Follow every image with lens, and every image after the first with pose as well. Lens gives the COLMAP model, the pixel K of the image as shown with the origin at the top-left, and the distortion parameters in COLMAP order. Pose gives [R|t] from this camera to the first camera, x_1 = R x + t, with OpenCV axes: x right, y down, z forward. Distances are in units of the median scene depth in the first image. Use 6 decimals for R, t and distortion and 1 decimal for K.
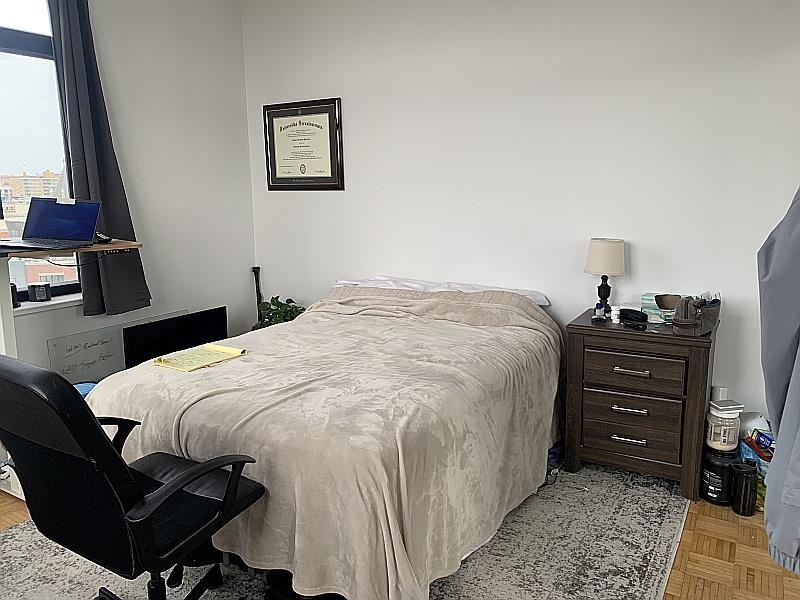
lens RADIAL K [[608.3, 0, 400.9], [0, 608.3, 300.7], [0, 0, 1]] dist [0.032512, -0.049250]
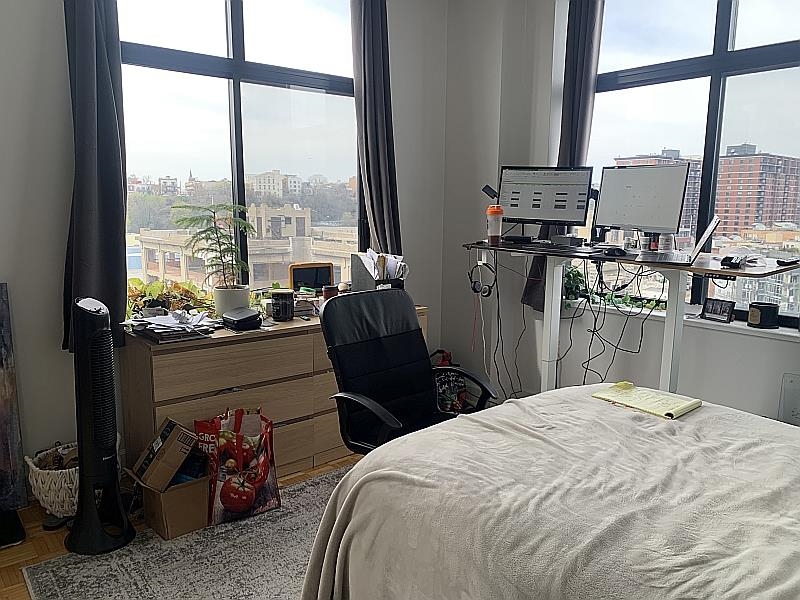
lens RADIAL K [[608.3, 0, 398.0], [0, 608.3, 304.3], [0, 0, 1]] dist [0.032512, -0.049250]
pose [[-0.345513, 0.145217, -0.927110, 0.597838], [-0.184595, 0.958134, 0.218871, -0.167686], [0.920079, 0.246762, -0.304241, 0.950110]]
